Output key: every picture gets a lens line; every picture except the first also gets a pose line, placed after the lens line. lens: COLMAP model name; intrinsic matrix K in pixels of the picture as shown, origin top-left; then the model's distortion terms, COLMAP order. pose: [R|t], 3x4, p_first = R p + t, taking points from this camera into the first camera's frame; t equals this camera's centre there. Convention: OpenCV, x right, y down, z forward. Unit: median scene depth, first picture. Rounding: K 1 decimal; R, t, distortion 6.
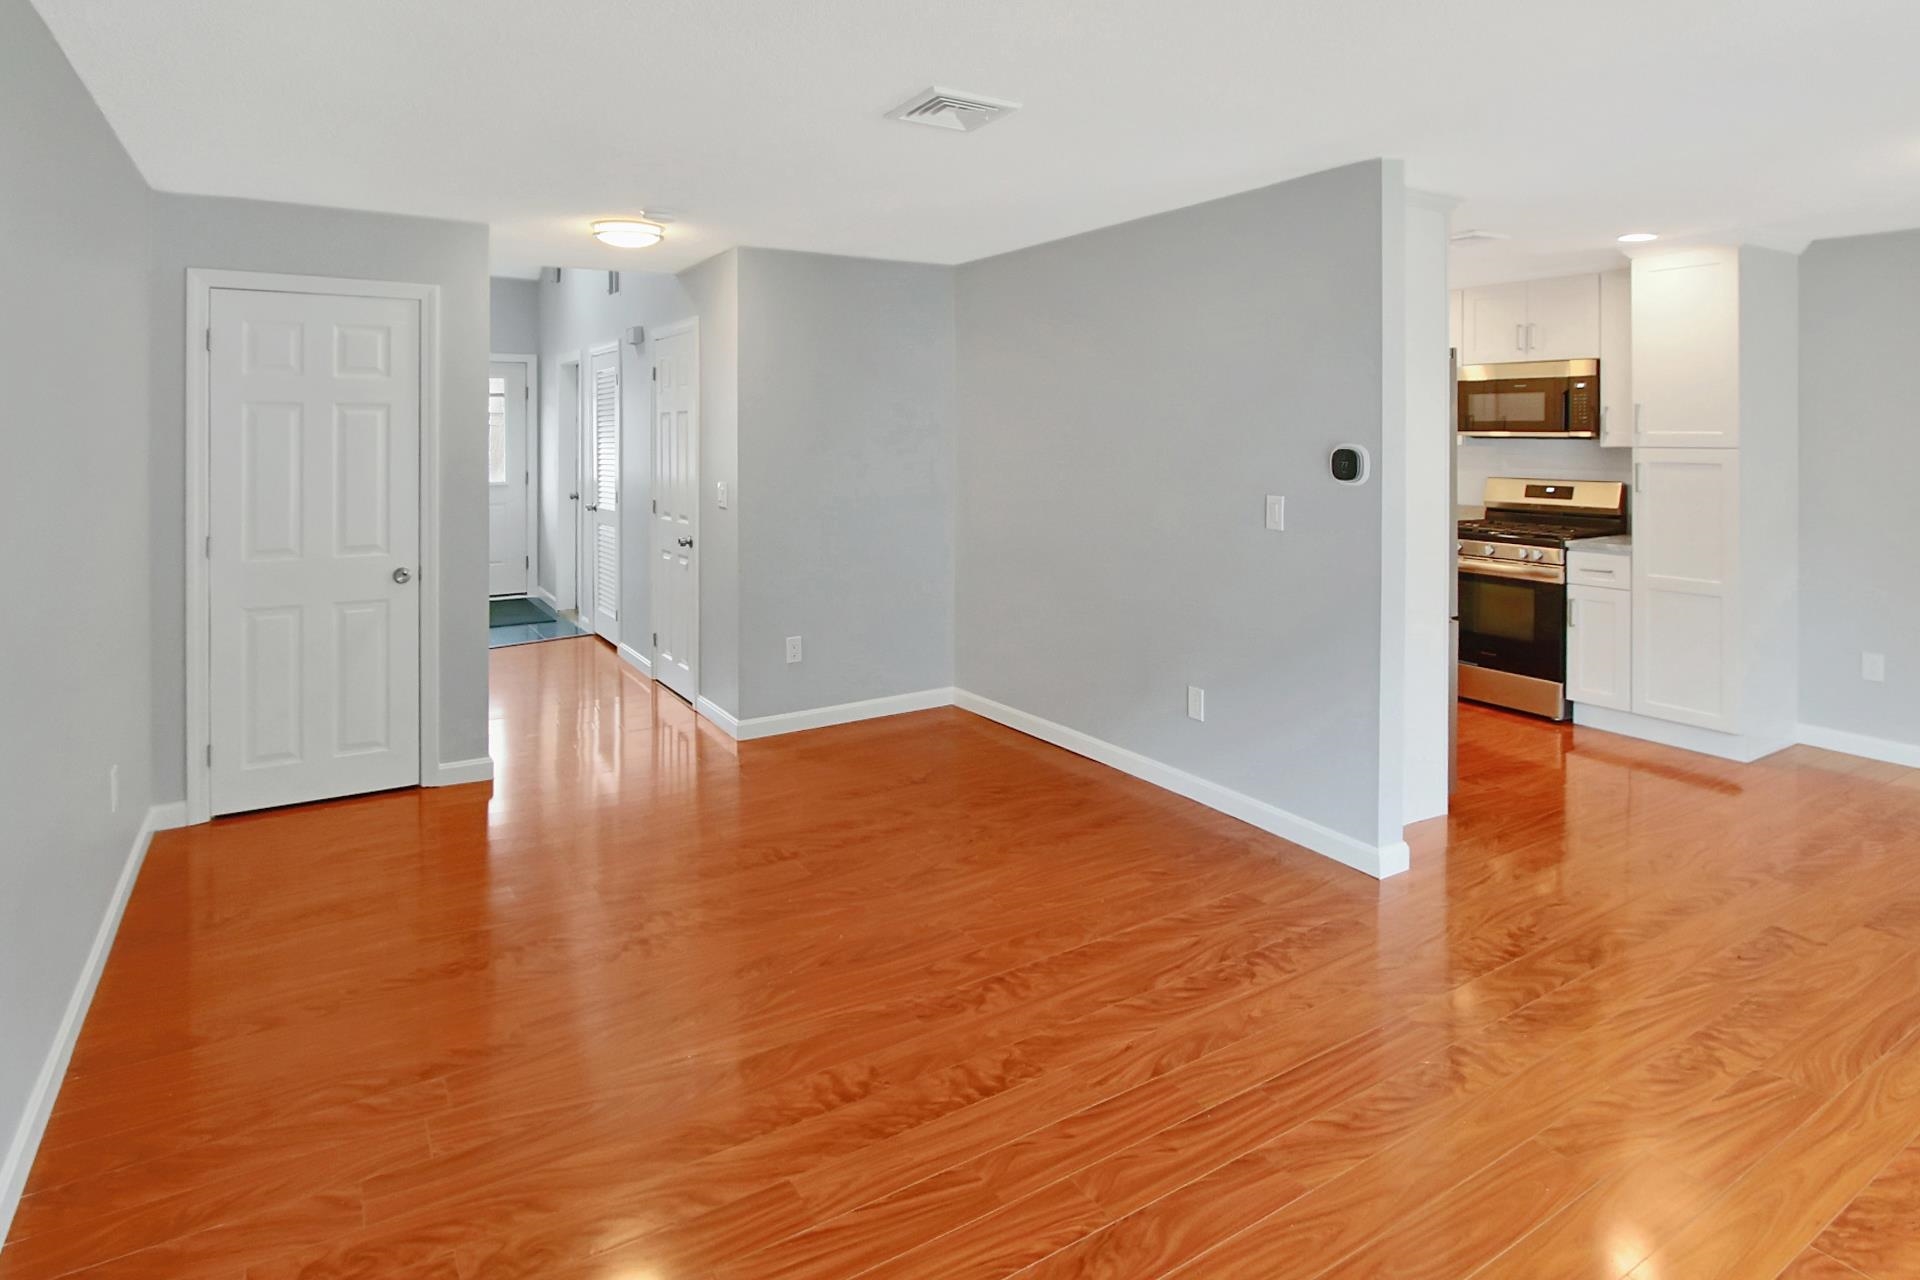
lens RADIAL K [[1050.2, 0, 982.3], [0, 1050.2, 434.8], [0, 0, 1]] dist [-0.017875, 0.004403]
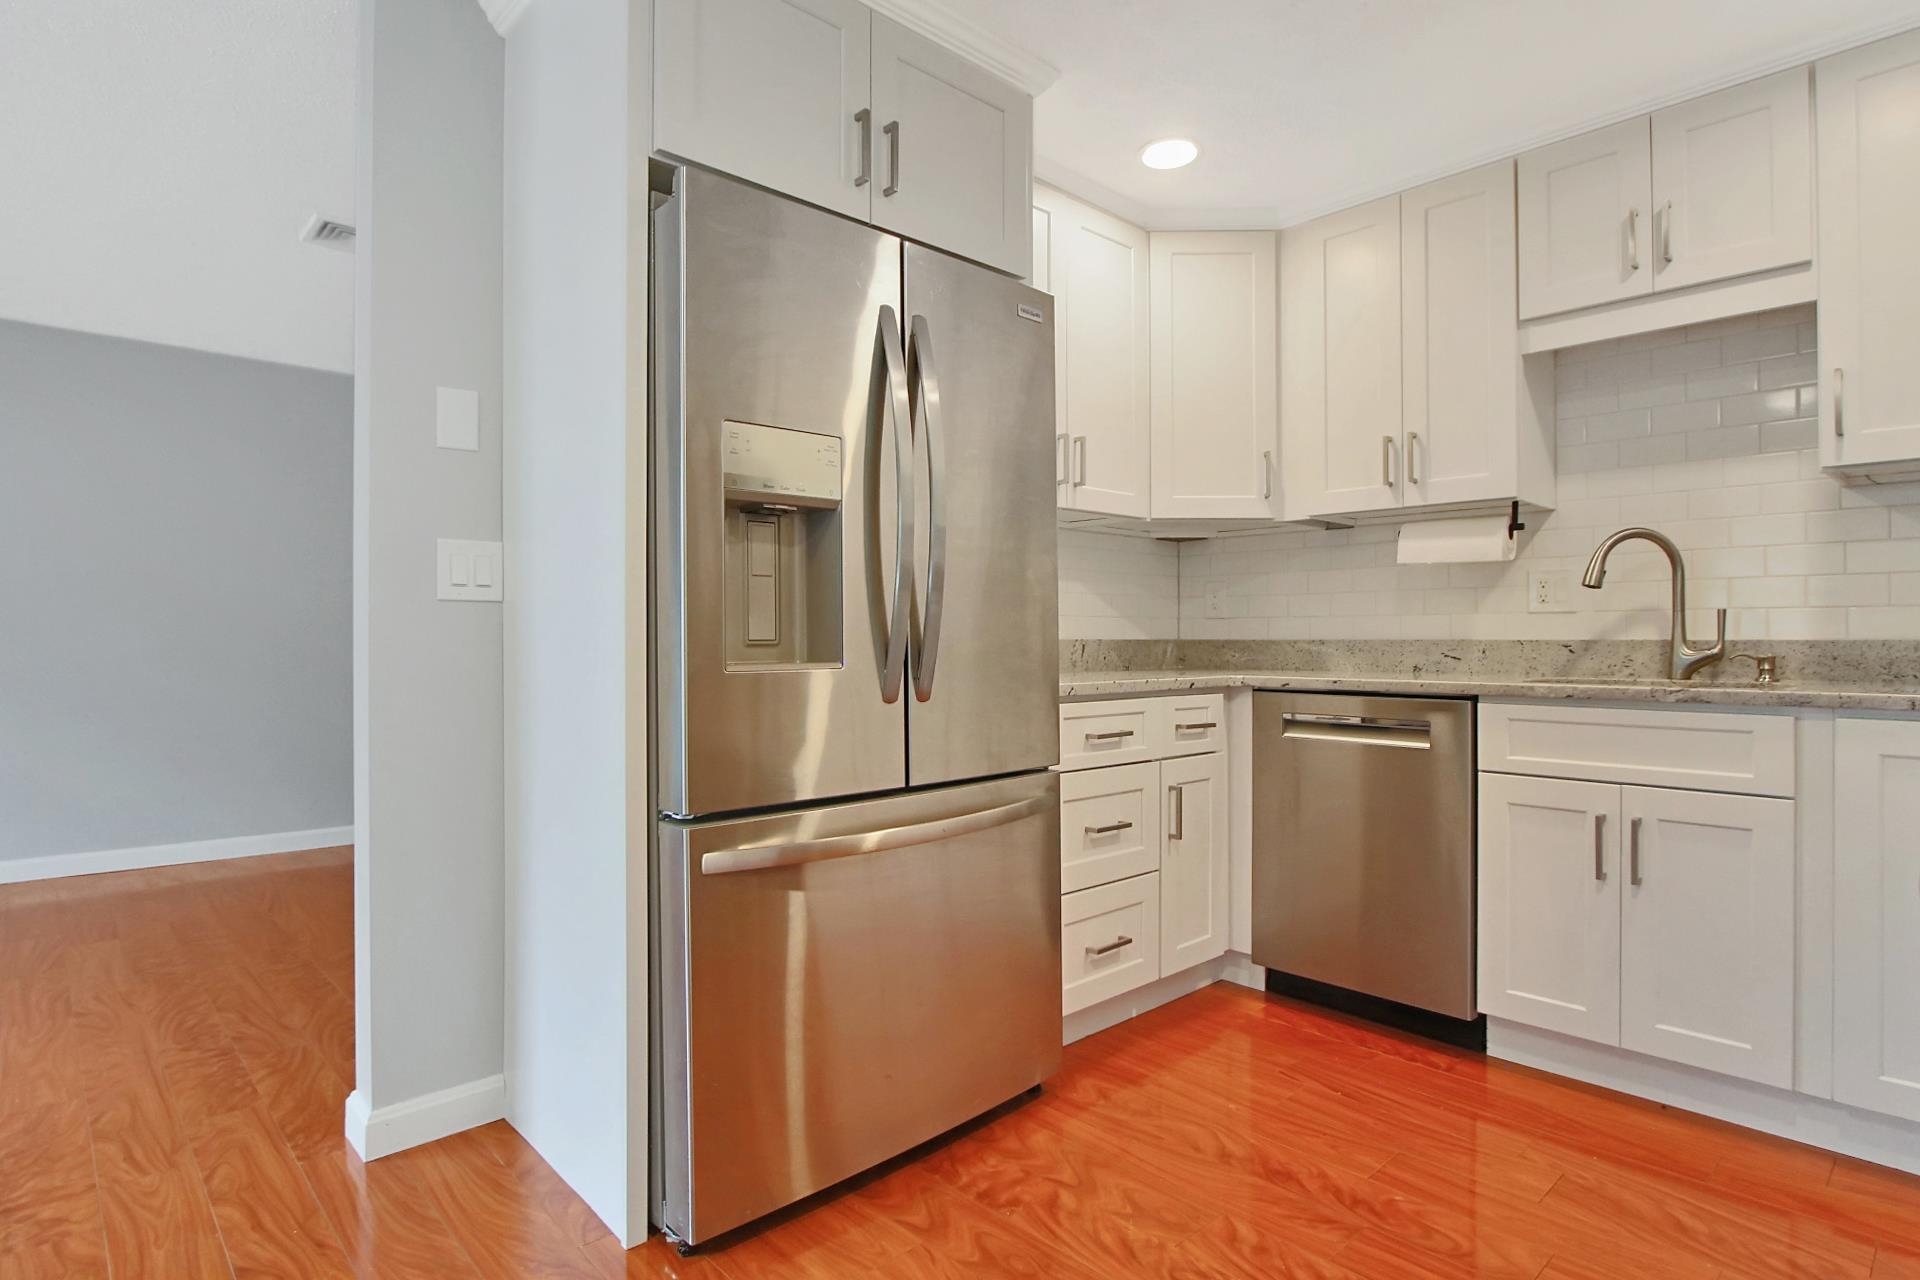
lens RADIAL K [[1006.6, 0, 1000.5], [0, 1006.6, 645.3], [0, 0, 1]] dist [-0.021092, 0.004369]
pose [[0.197164, 0.001793, -0.980369, 0.674233], [0.000600, 0.999998, 0.001949, 0.083807], [0.980370, -0.000972, 0.197162, 0.819984]]
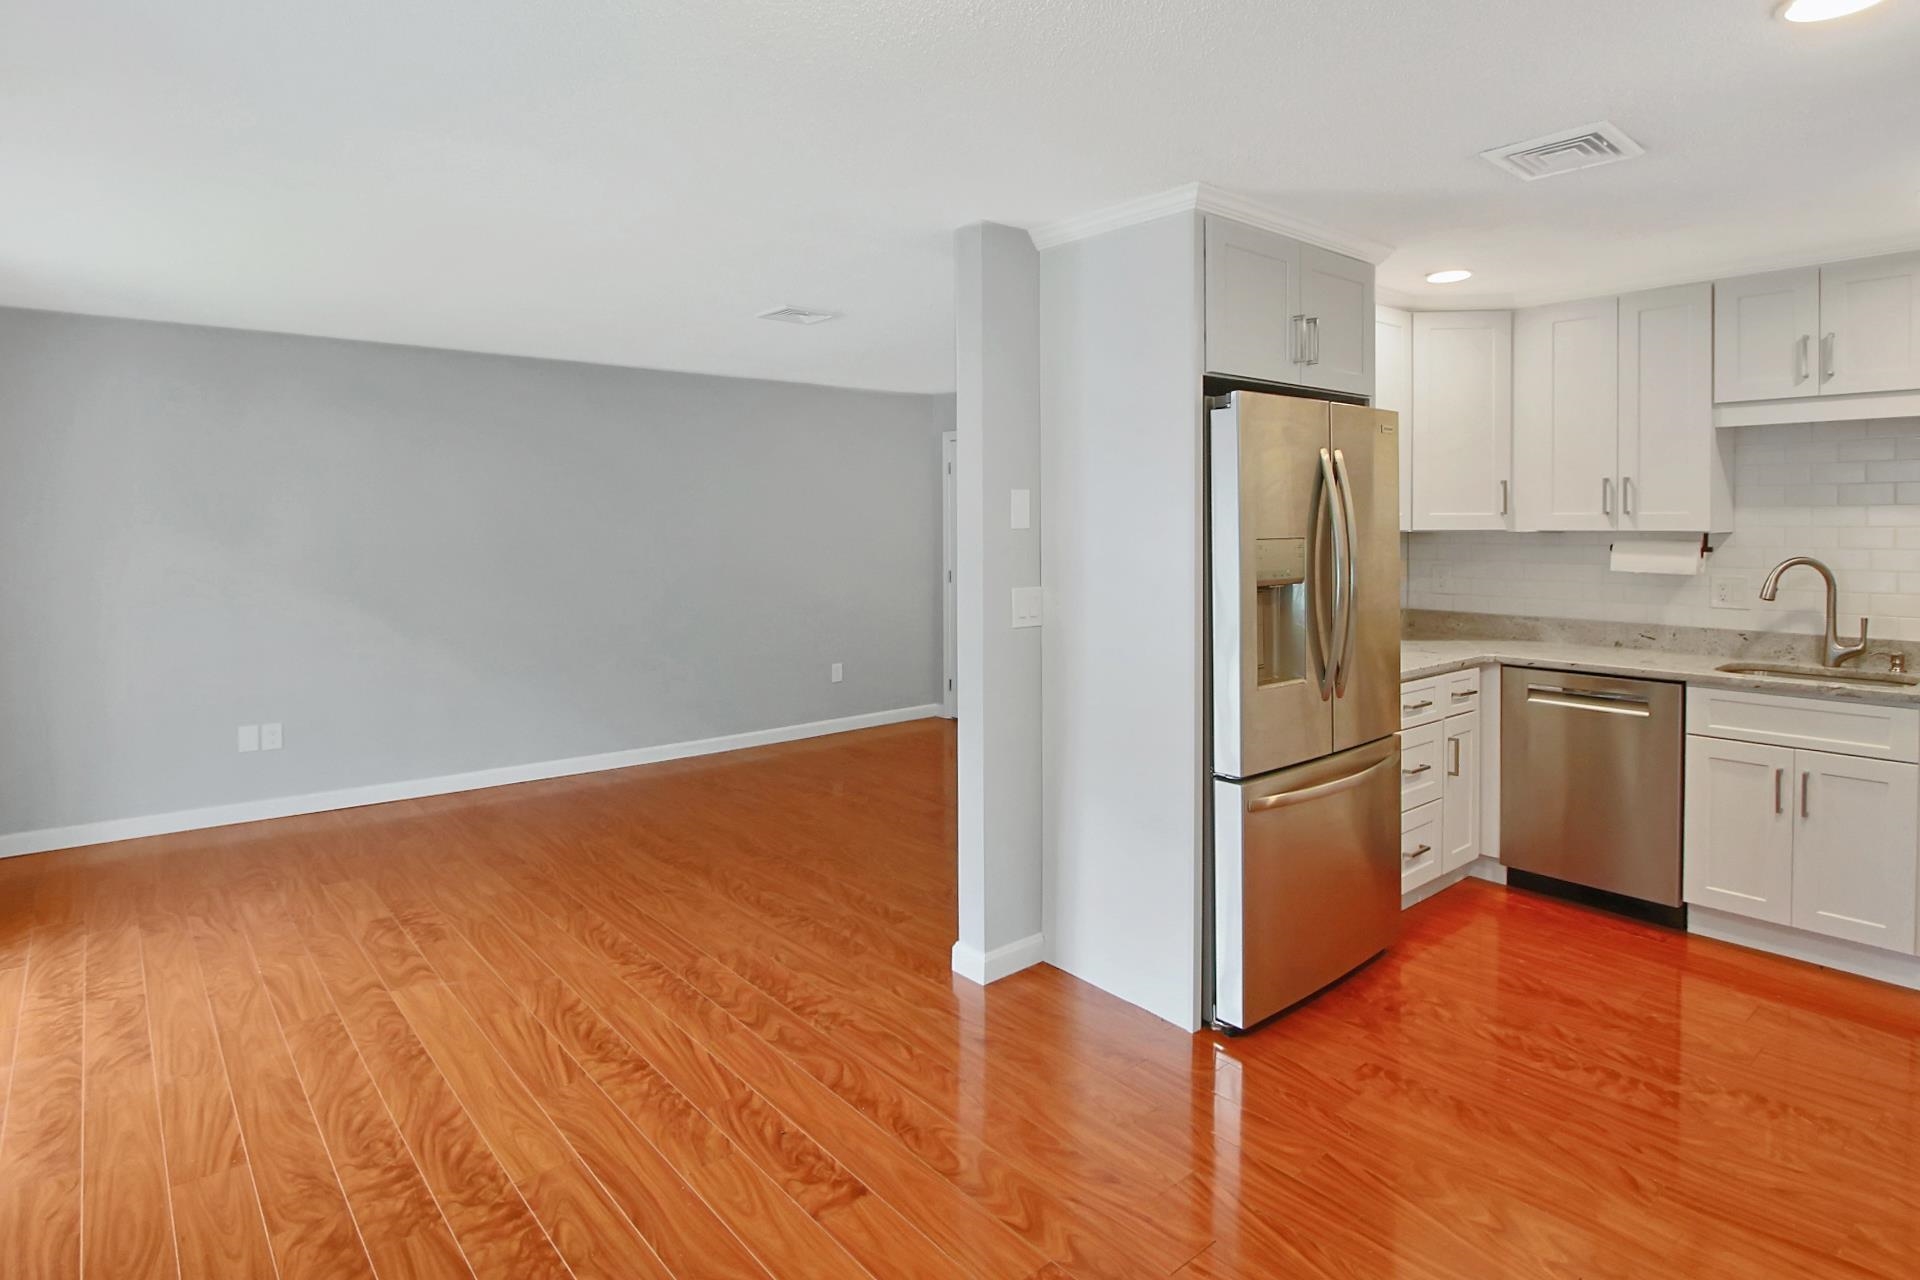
lens RADIAL K [[1050.2, 0, 984.0], [0, 1050.2, 545.0], [0, 0, 1]] dist [-0.017875, 0.004403]
pose [[0.145323, 0.024179, -0.989089, 0.871568], [0.002551, 0.999689, 0.024813, 0.000933], [0.989381, -0.006129, 0.145216, 0.573380]]
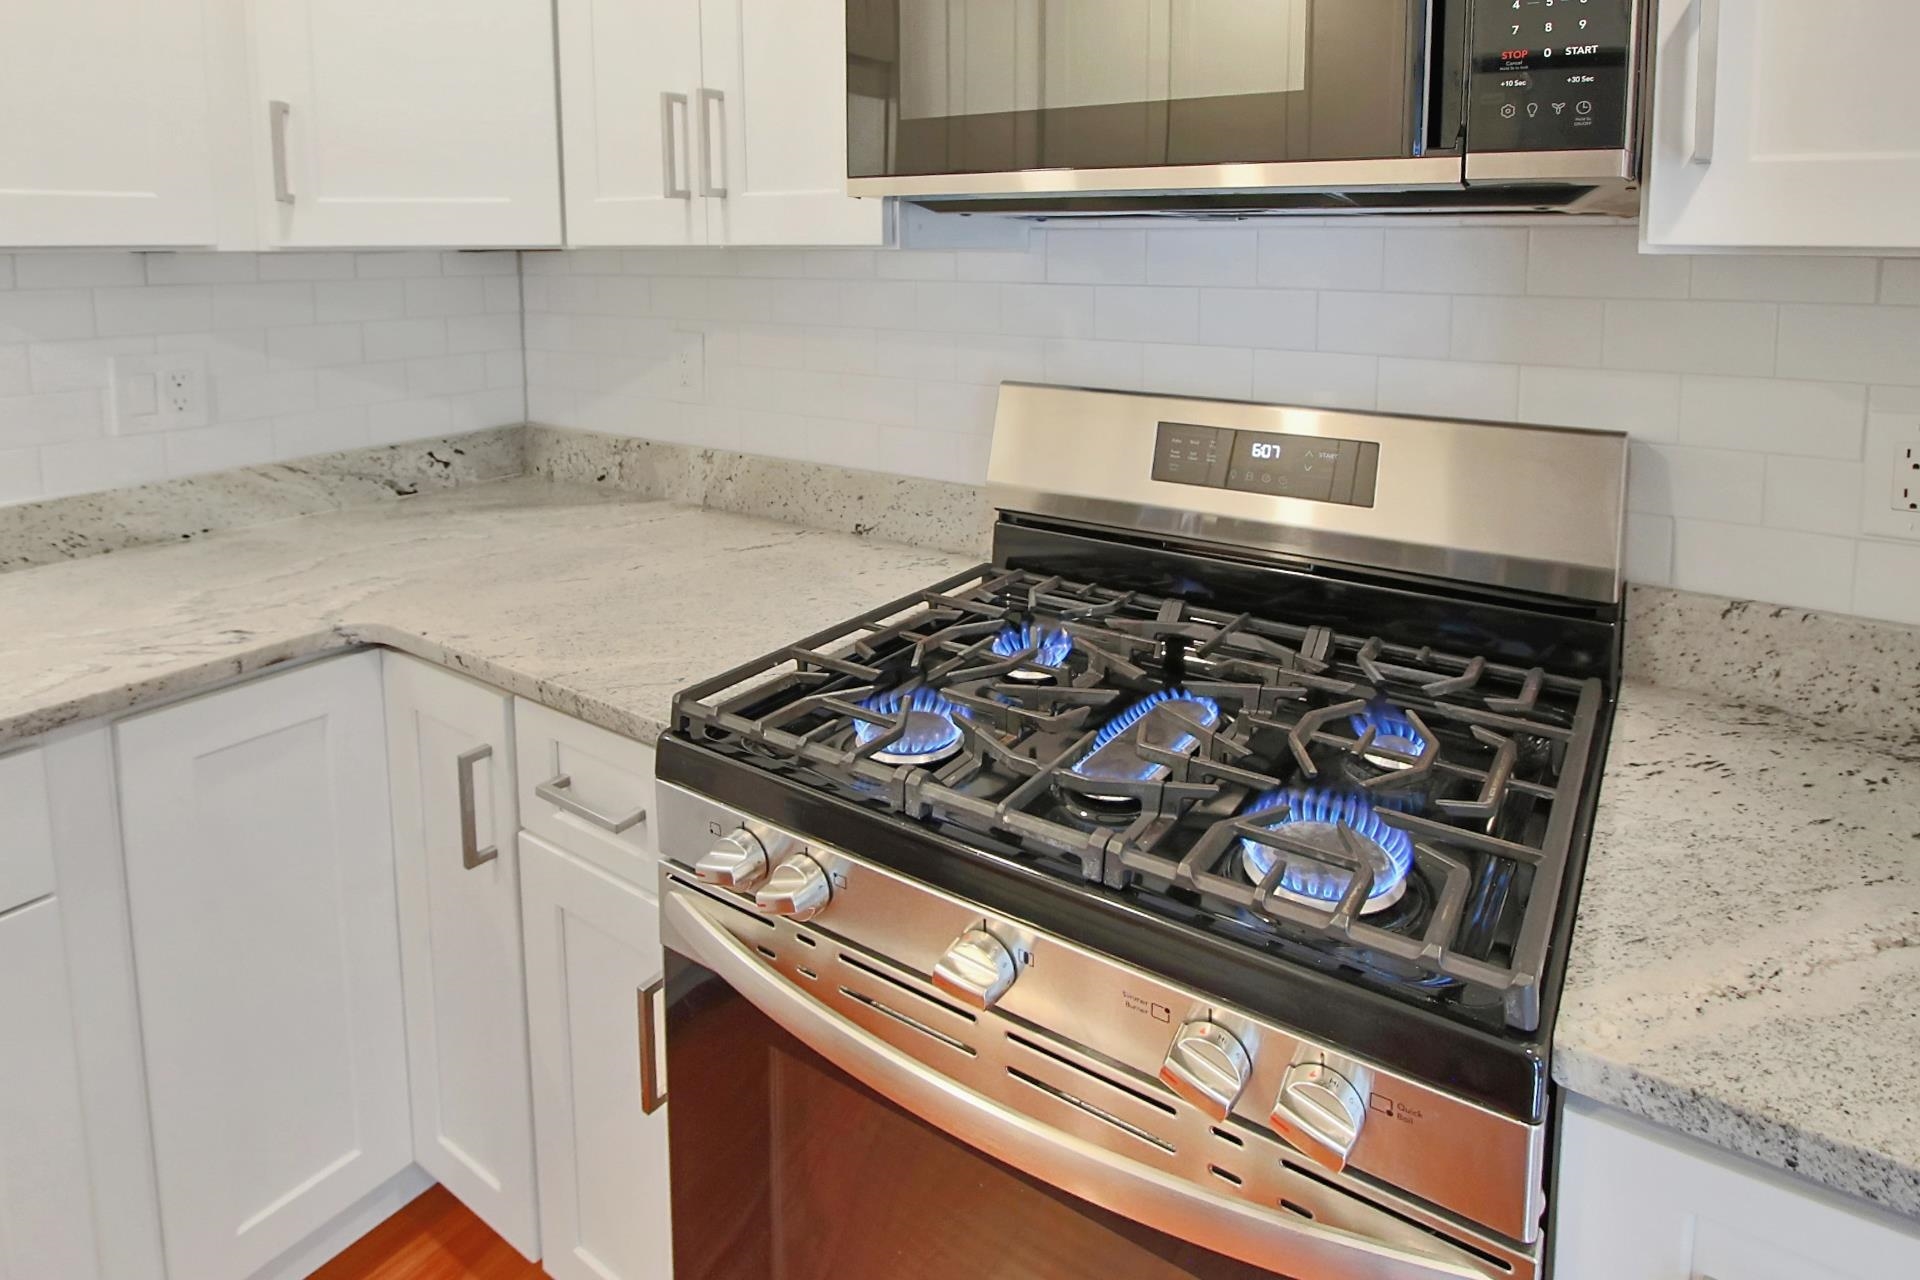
lens RADIAL K [[1050.2, 0, 1043.8], [0, 1050.2, 331.6], [0, 0, 1]] dist [-0.017875, 0.004403]
pose [[0.895011, -0.031670, 0.444919, 0.454709], [-0.003324, 0.996975, 0.077654, 0.012221], [-0.446032, -0.070980, 0.892198, 0.921338]]
